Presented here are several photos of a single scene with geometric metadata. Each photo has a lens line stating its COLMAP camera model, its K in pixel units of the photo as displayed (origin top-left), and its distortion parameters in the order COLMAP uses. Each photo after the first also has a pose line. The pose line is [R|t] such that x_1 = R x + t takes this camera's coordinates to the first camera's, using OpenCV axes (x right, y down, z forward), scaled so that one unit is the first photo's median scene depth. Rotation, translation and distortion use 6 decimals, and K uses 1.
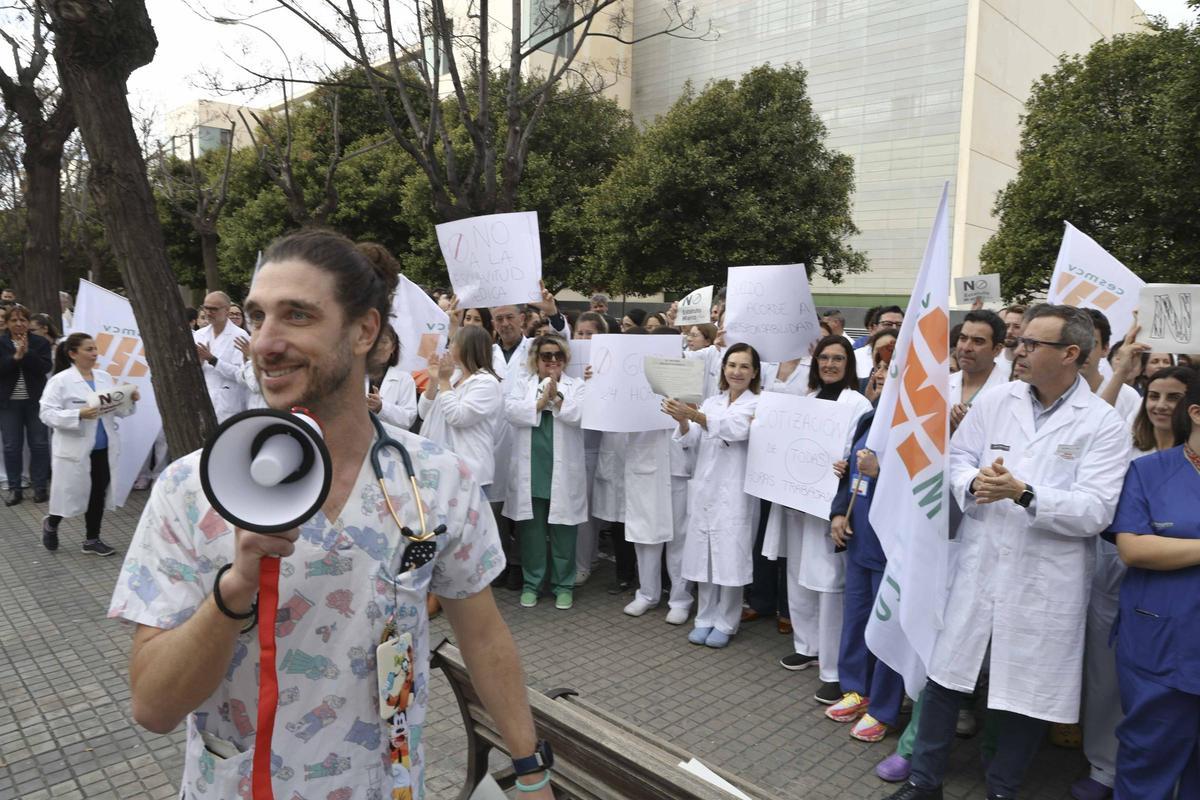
lens RADIAL K [[829.4, 0, 589.5], [0, 829.4, 391.6], [0, 0, 1]] dist [-0.067379, 0.040599]
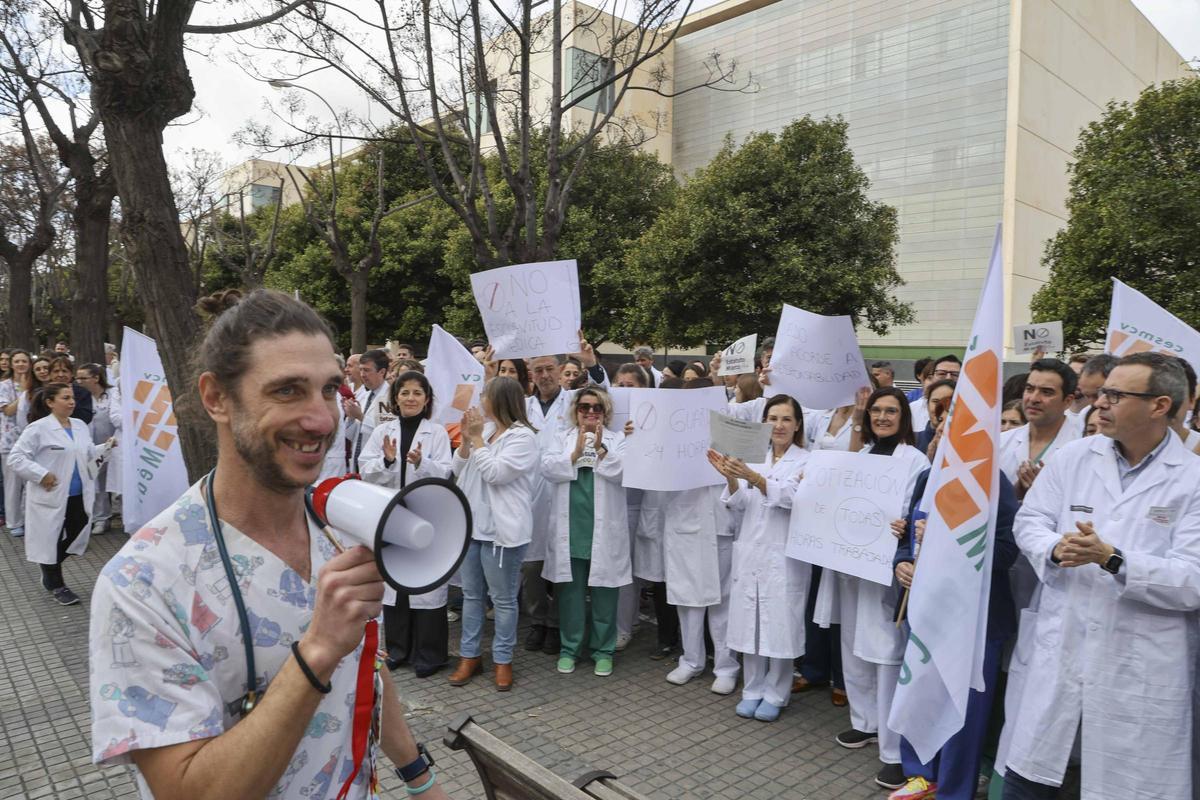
lens RADIAL K [[829.4, 0, 596.7], [0, 829.4, 385.8], [0, 0, 1]] dist [-0.067379, 0.040599]
pose [[0.999146, -0.000413, -0.041321, 0.000288], [-0.002499, 0.997517, -0.070379, -0.000609], [0.041247, 0.070422, 0.996664, 0.012666]]
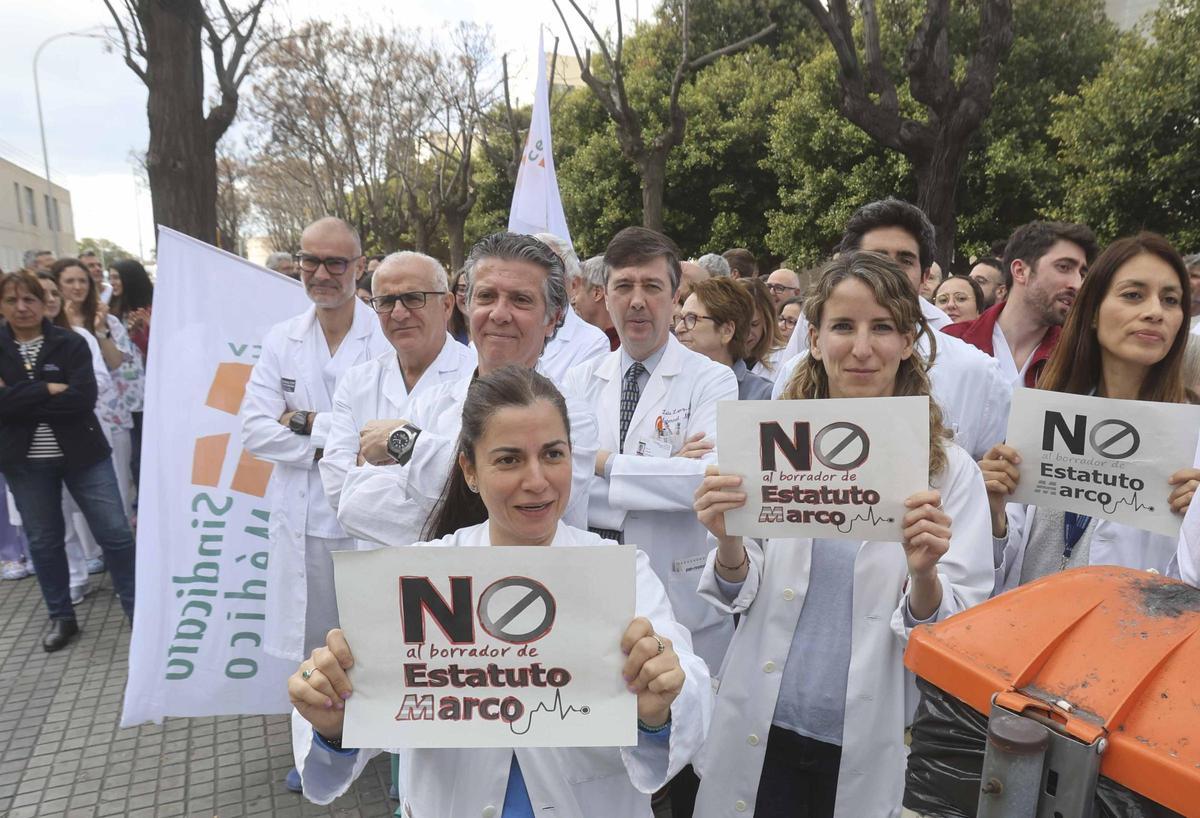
lens RADIAL K [[863.9, 0, 693.1], [0, 863.9, 477.5], [0, 0, 1]] dist [-0.055712, 0.008973]
pose [[0.958554, 0.068363, -0.276588, -0.080878], [-0.036056, 0.992088, 0.120253, -0.026768], [0.282620, -0.105296, 0.953435, 0.290870]]
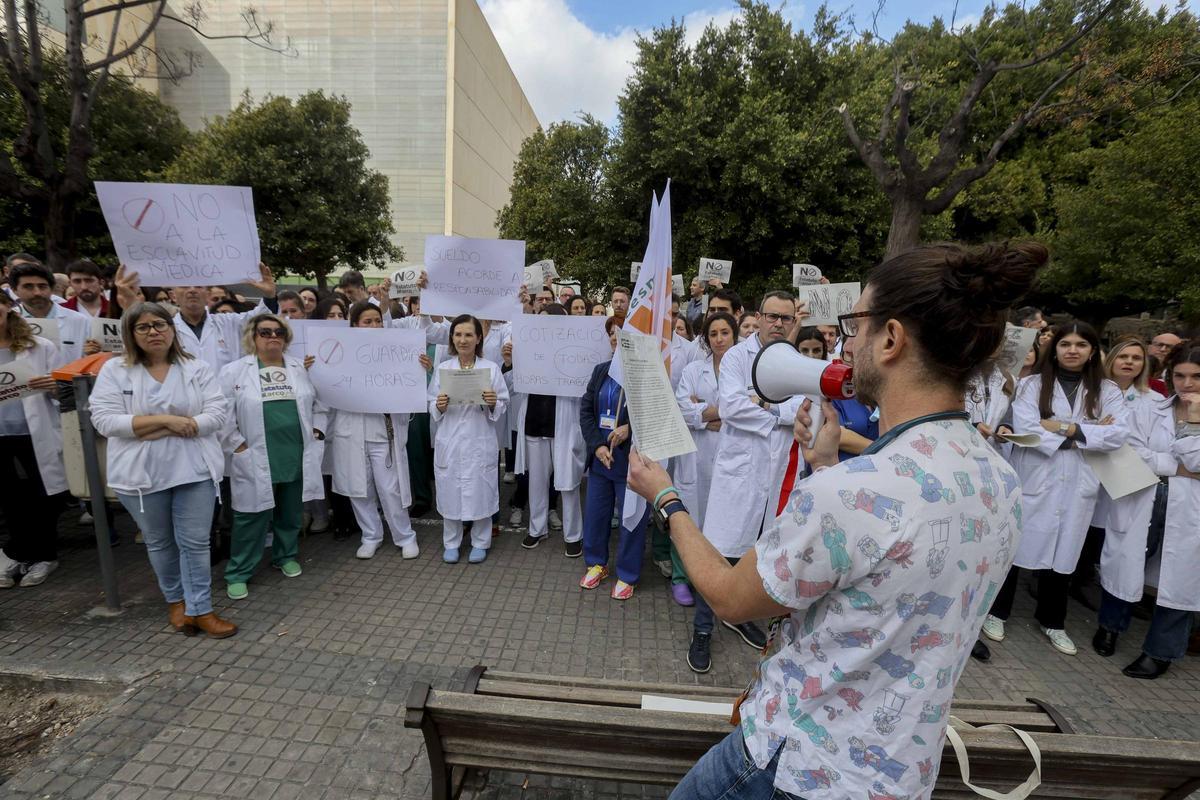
lens RADIAL K [[550.8, 0, 600.0], [0, 550.8, 395.1], [0, 0, 1]] dist [-0.060568, 0.020391]
pose [[0.739710, -0.111811, 0.663571, -0.064321], [0.050112, 0.992514, 0.111376, -0.007155], [-0.671057, -0.049133, 0.739776, 0.085867]]
